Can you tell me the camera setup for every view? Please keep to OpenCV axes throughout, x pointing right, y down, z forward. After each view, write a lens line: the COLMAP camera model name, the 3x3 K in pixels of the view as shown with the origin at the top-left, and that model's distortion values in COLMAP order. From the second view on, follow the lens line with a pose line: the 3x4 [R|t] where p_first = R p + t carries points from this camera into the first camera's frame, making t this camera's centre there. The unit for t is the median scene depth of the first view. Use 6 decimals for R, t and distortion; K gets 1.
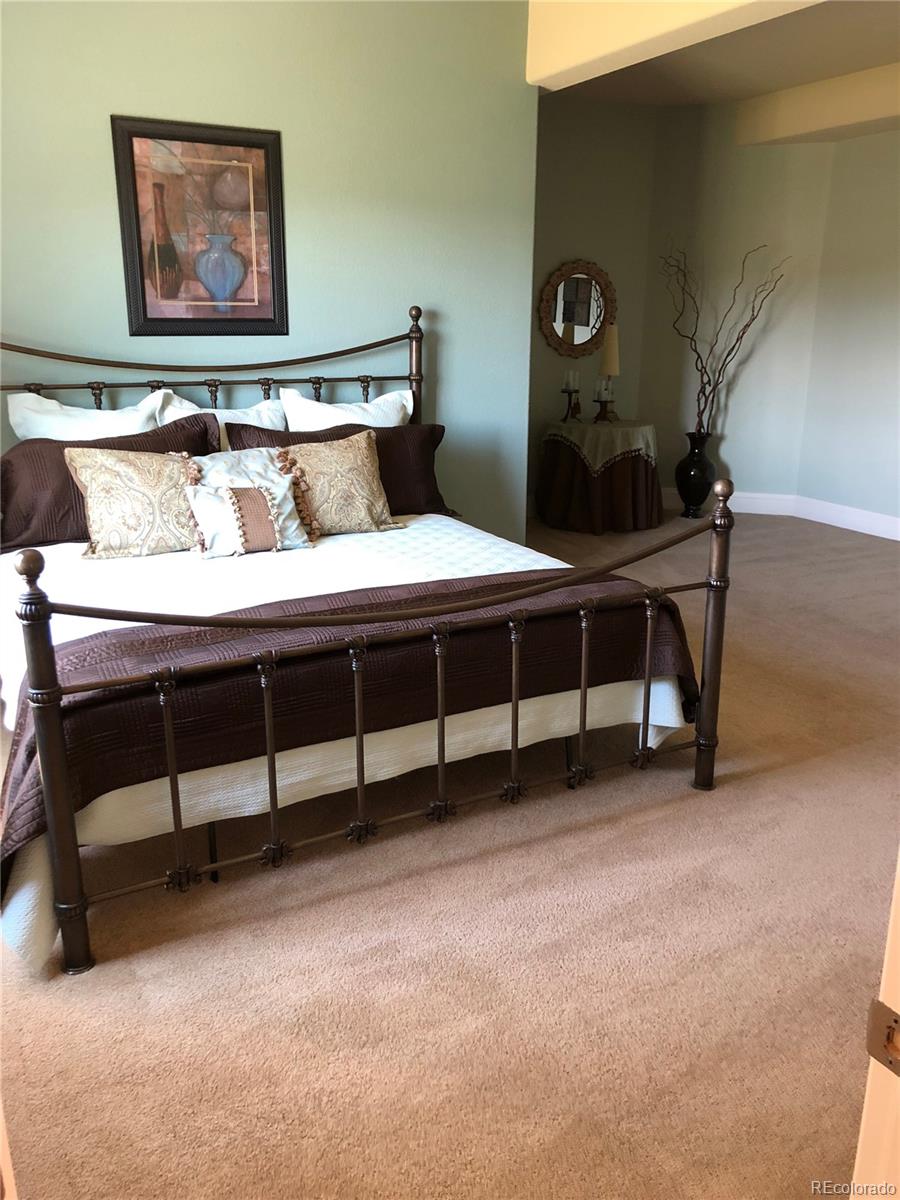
lens RADIAL K [[992.5, 0, 451.7], [0, 992.5, 599.6], [0, 0, 1]] dist [0.057624, -0.060243]
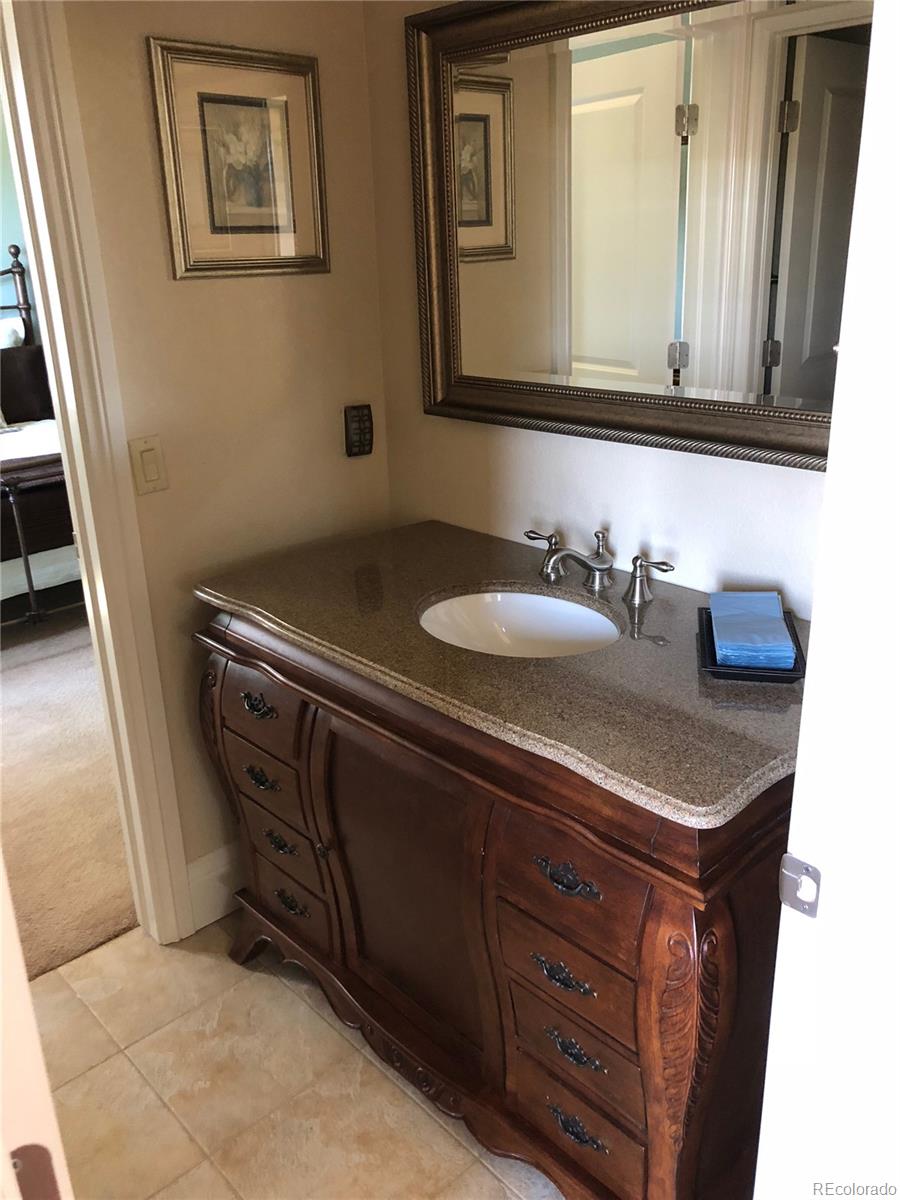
lens RADIAL K [[992.5, 0, 449.2], [0, 992.5, 599.4], [0, 0, 1]] dist [0.057624, -0.060243]
pose [[0.965170, -0.116816, 0.234095, 0.134485], [0.101952, 0.991983, 0.074663, 0.085576], [-0.240941, -0.048196, 0.969342, -0.295587]]
